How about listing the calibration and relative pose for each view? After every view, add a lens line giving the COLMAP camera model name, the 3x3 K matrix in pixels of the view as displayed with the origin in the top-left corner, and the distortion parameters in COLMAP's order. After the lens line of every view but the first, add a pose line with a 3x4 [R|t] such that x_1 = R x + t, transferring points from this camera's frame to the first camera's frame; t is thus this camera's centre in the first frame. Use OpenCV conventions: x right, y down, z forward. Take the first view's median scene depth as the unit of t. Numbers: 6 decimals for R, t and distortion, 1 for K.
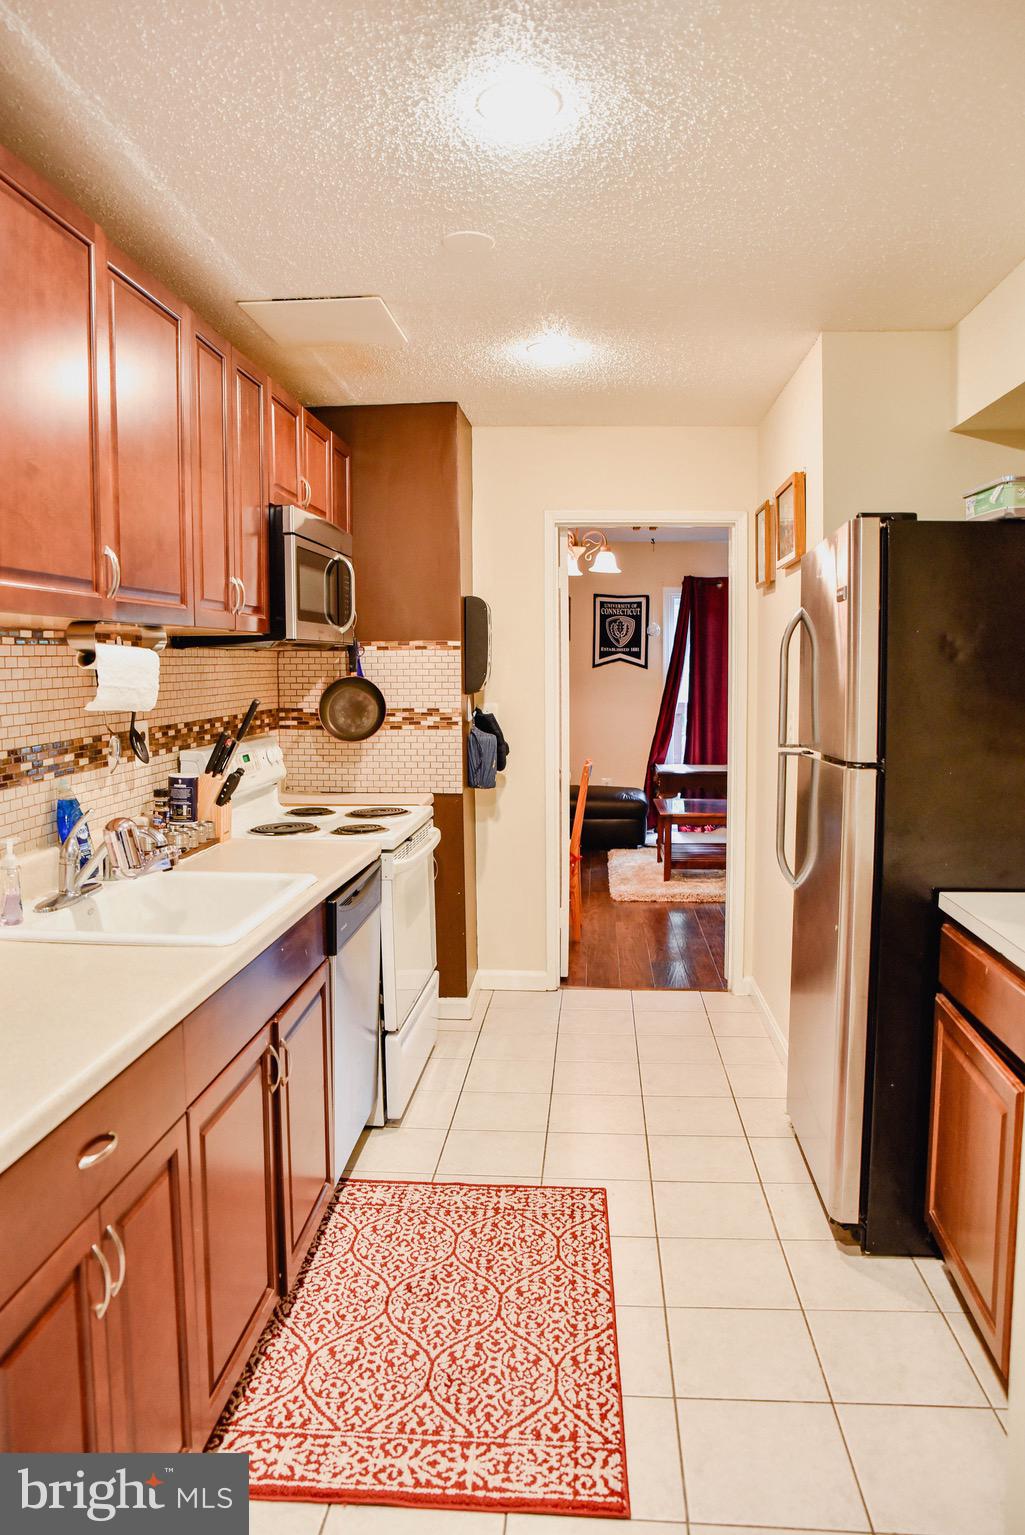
lens RADIAL K [[1068.6, 0, 507.8], [0, 1068.6, 761.2], [0, 0, 1]] dist [-0.135951, 0.102274]
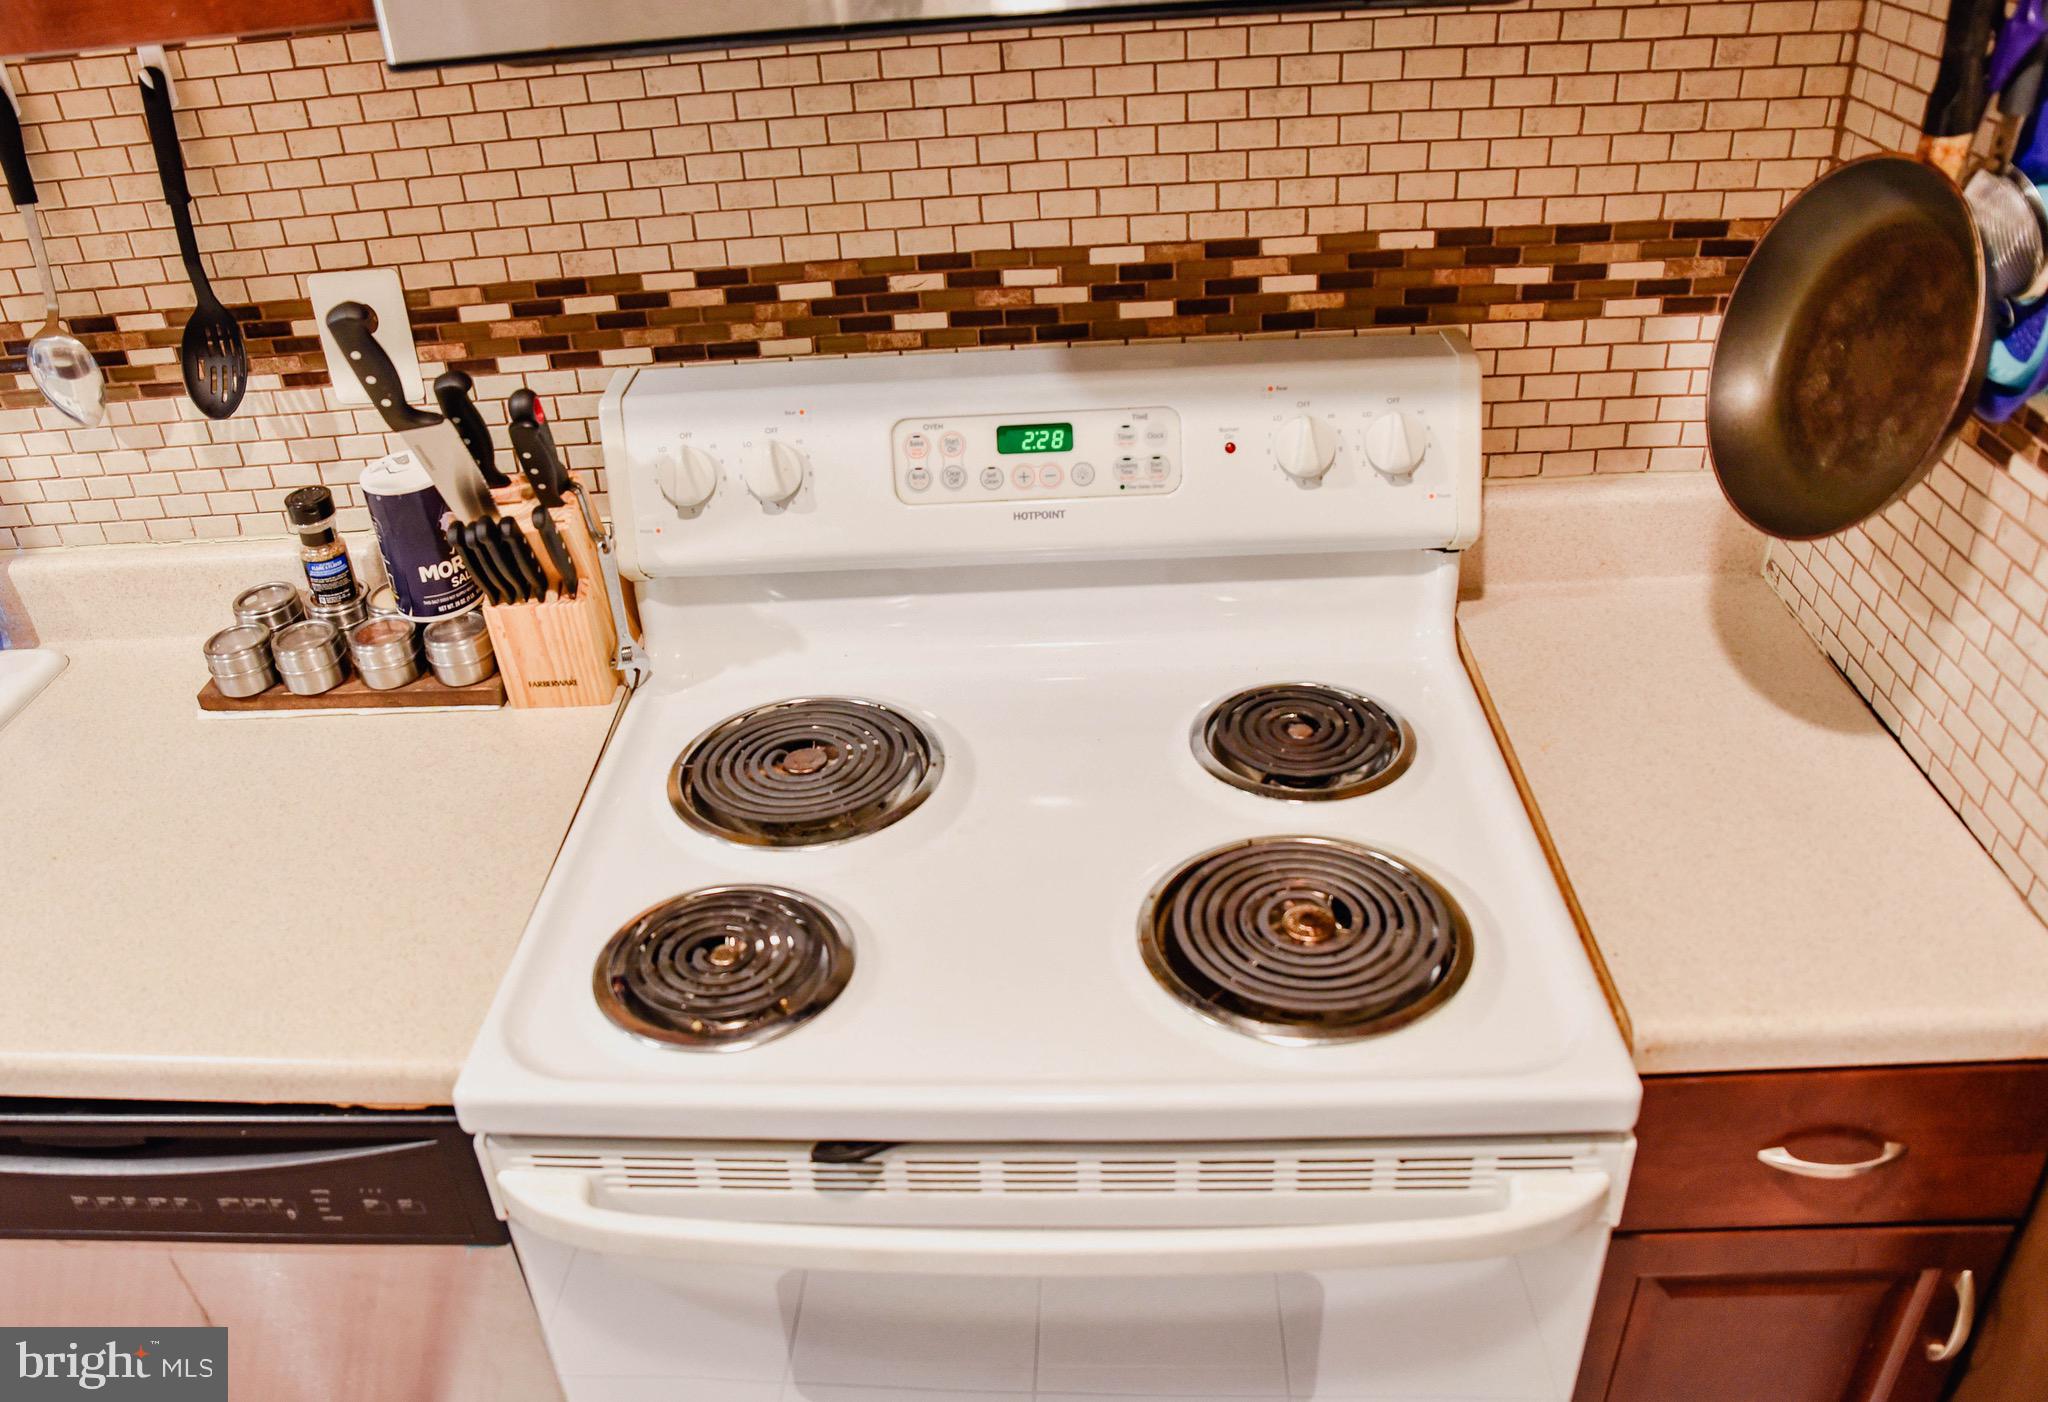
lens RADIAL K [[1673.6, 0, 951.5], [0, 1673.6, 706.4], [0, 0, 1]] dist [-0.143393, 0.117154]
pose [[0.015222, 0.523790, -0.851711, 0.170767], [-0.014106, 0.851838, 0.523616, -0.208974], [0.999785, 0.004044, 0.020356, 1.285463]]
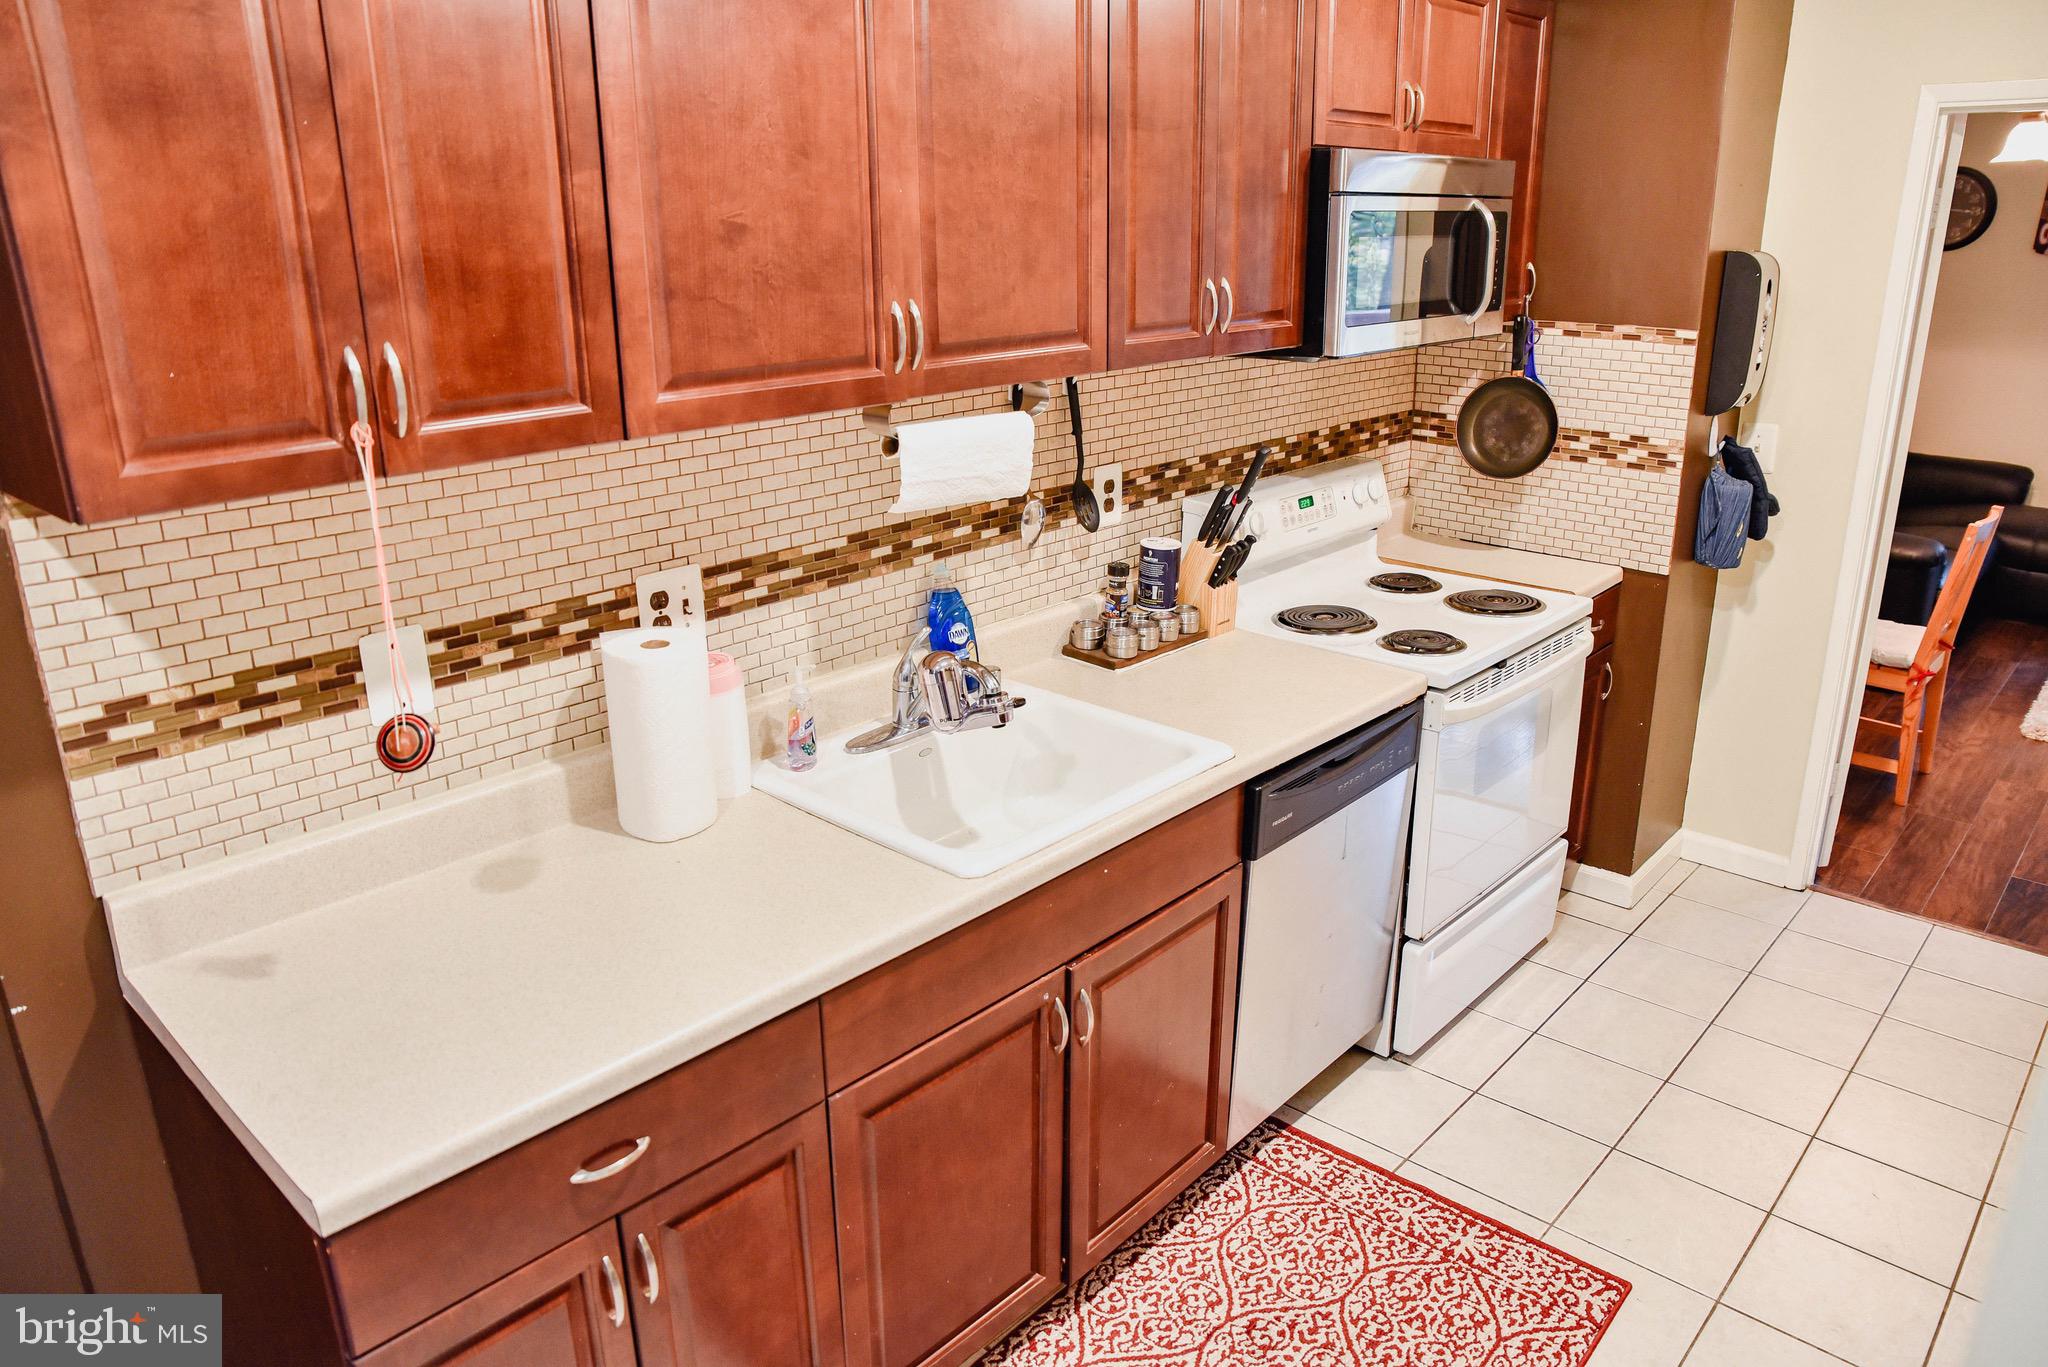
lens RADIAL K [[1409.7, 0, 1032.9], [0, 1409.7, 681.3], [0, 0, 1]] dist [-0.135845, 0.100439]
pose [[0.790284, 0.195765, -0.580626, 0.225790], [-0.050746, 0.965244, 0.256375, -0.154044], [0.610636, -0.173145, 0.772752, 0.204623]]
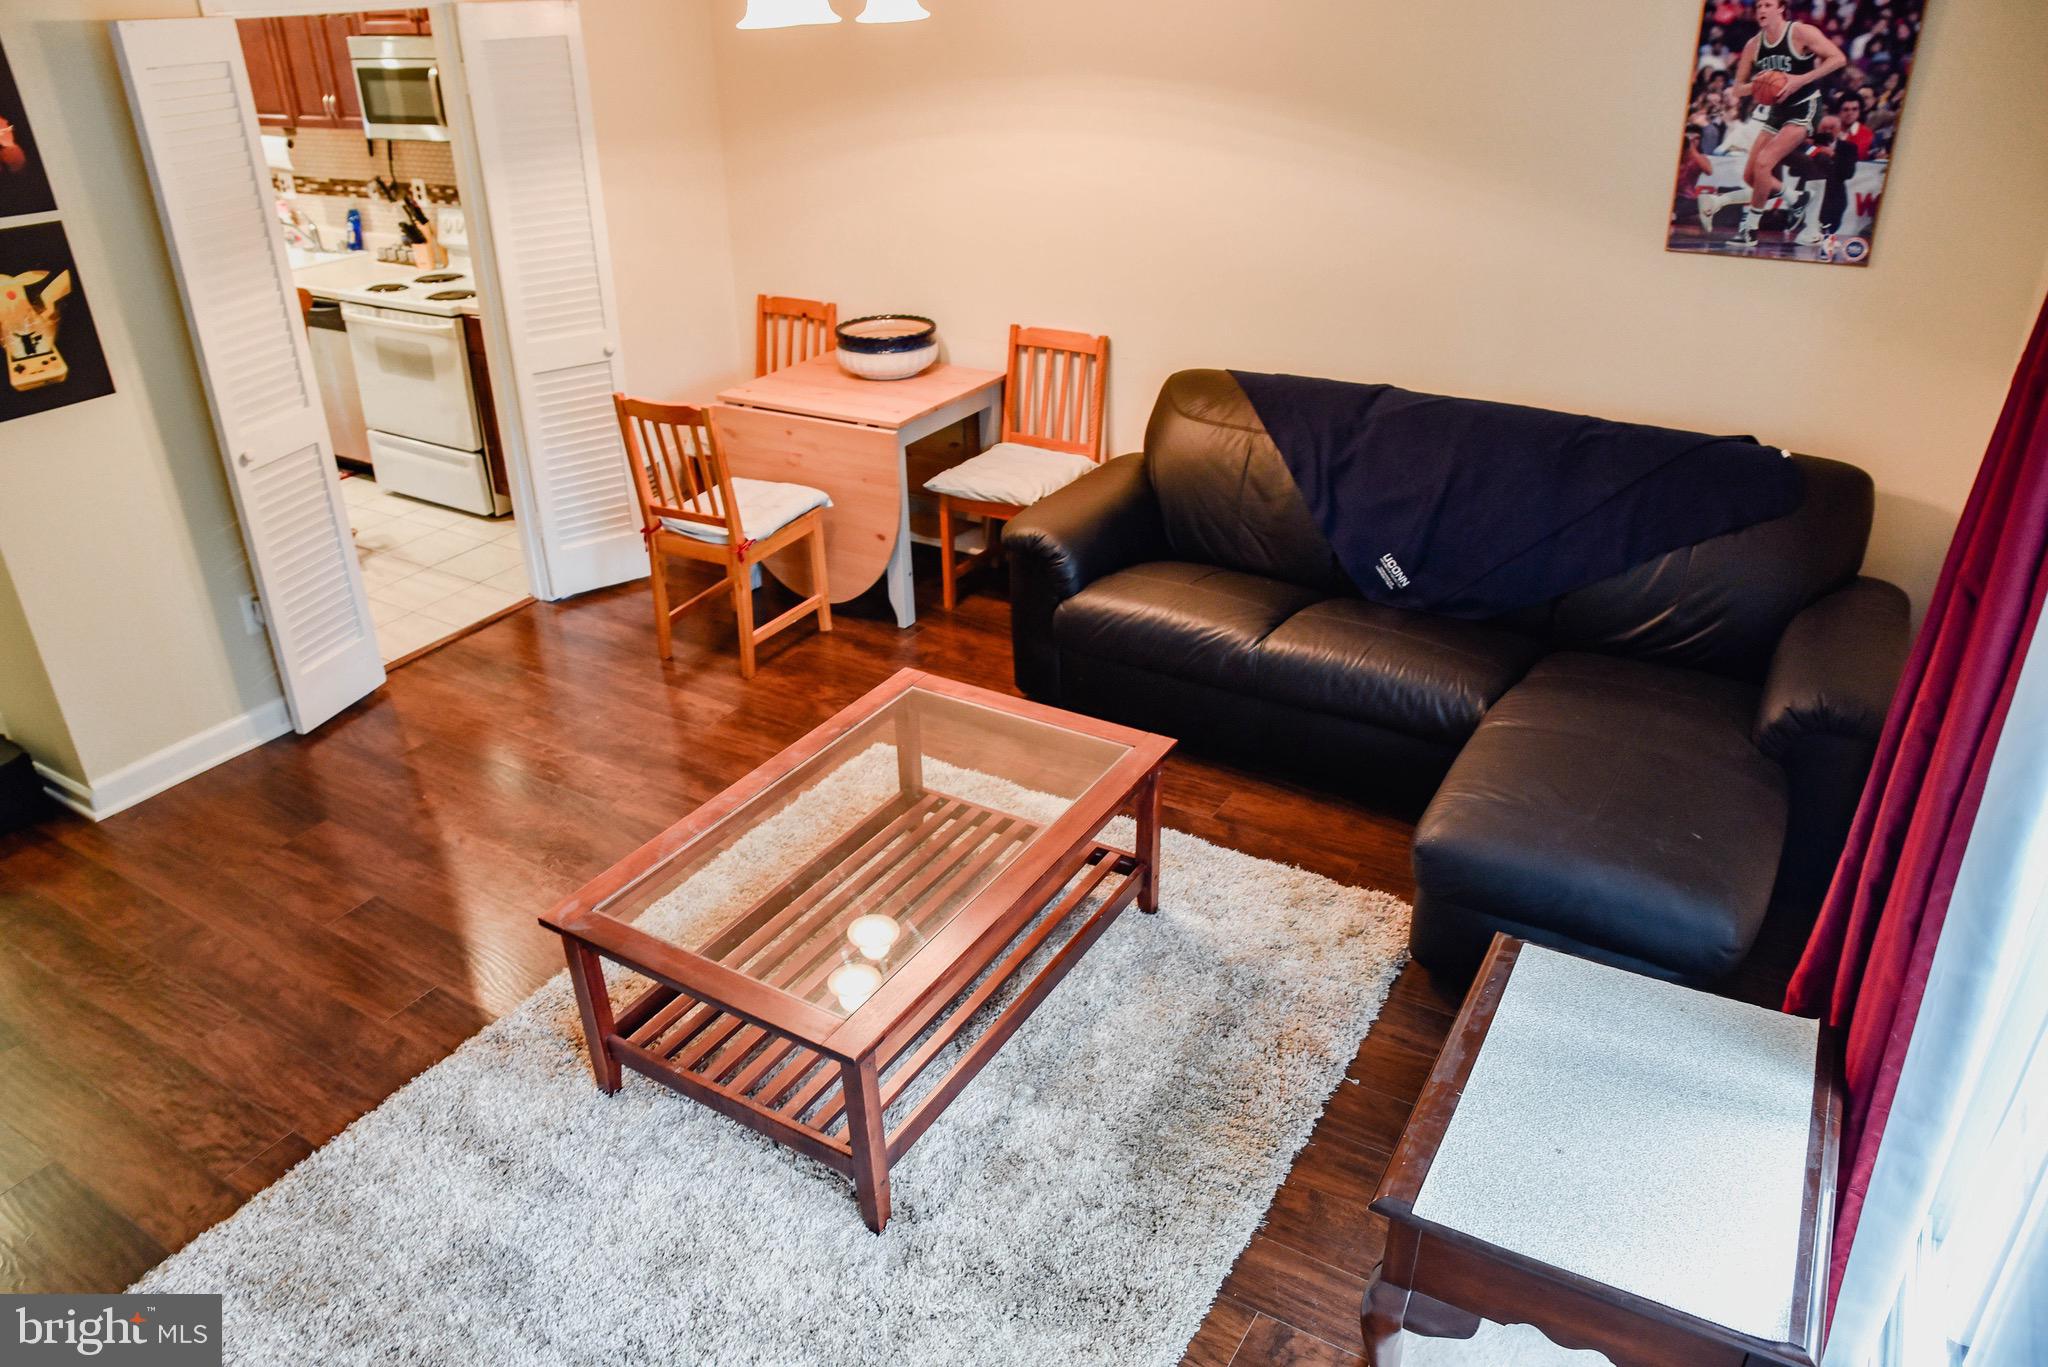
lens RADIAL K [[1425.7, 0, 1032.3], [0, 1425.7, 677.9], [0, 0, 1]] dist [-0.135951, 0.102274]
pose [[-0.445616, 0.414710, -0.793374, 1.359663], [-0.065705, 0.868688, 0.490982, -0.522159], [0.892810, 0.270918, -0.359853, 3.094629]]
